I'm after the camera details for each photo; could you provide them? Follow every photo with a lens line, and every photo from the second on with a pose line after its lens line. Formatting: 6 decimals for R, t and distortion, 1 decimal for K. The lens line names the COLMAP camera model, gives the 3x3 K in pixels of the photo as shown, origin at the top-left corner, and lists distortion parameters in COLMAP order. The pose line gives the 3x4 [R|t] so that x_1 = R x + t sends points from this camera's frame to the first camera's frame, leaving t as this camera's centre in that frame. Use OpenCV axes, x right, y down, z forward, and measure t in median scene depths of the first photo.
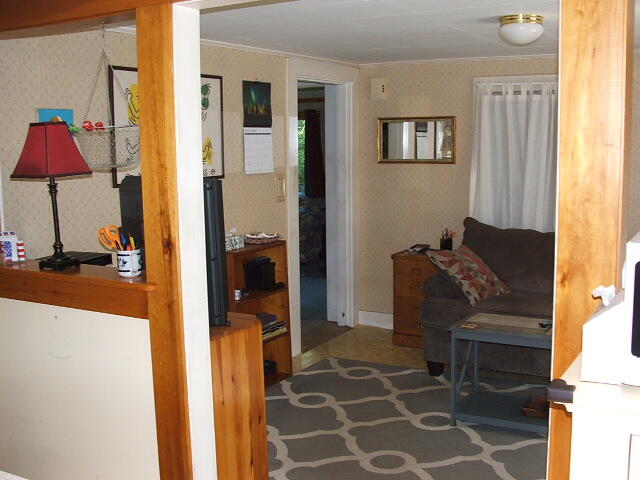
lens RADIAL K [[743.1, 0, 339.1], [0, 743.1, 242.4], [0, 0, 1]] dist [-0.224090, 0.274689]
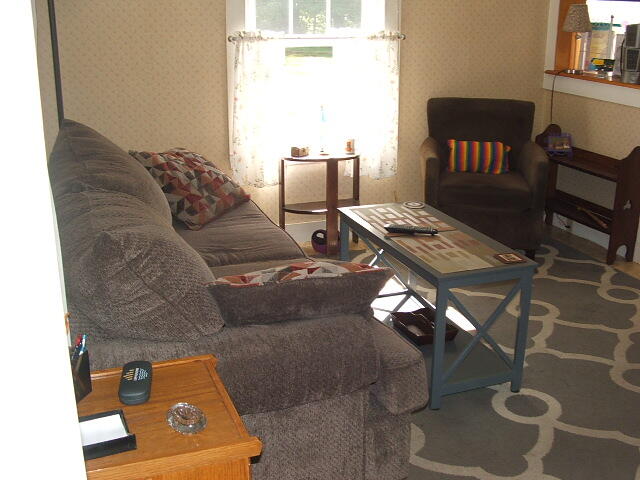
lens RADIAL K [[743.1, 0, 339.1], [0, 743.1, 242.4], [0, 0, 1]] dist [-0.224090, 0.274689]
pose [[-0.771244, -0.194035, 0.606246, -0.123389], [0.087585, 0.911000, 0.402997, -0.198330], [-0.630486, 0.363907, -0.685609, 1.521862]]
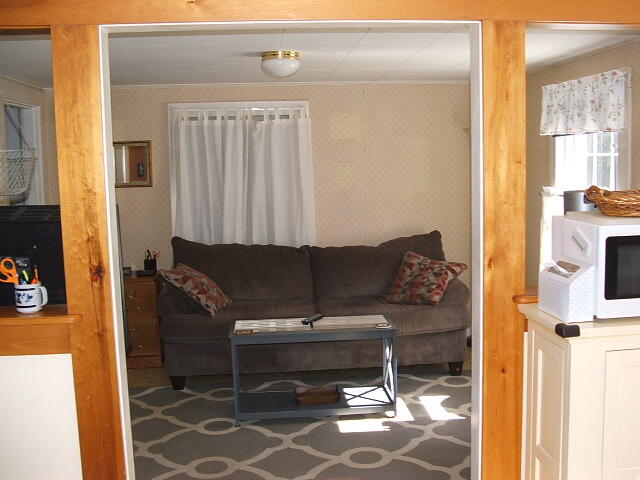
lens RADIAL K [[743.1, 0, 339.1], [0, 743.1, 242.4], [0, 0, 1]] dist [-0.224090, 0.274689]
pose [[0.814188, -0.069738, 0.576398, -0.314236], [0.087904, 0.996122, -0.003647, -0.002454], [-0.573908, 0.053637, 0.817161, 0.017904]]
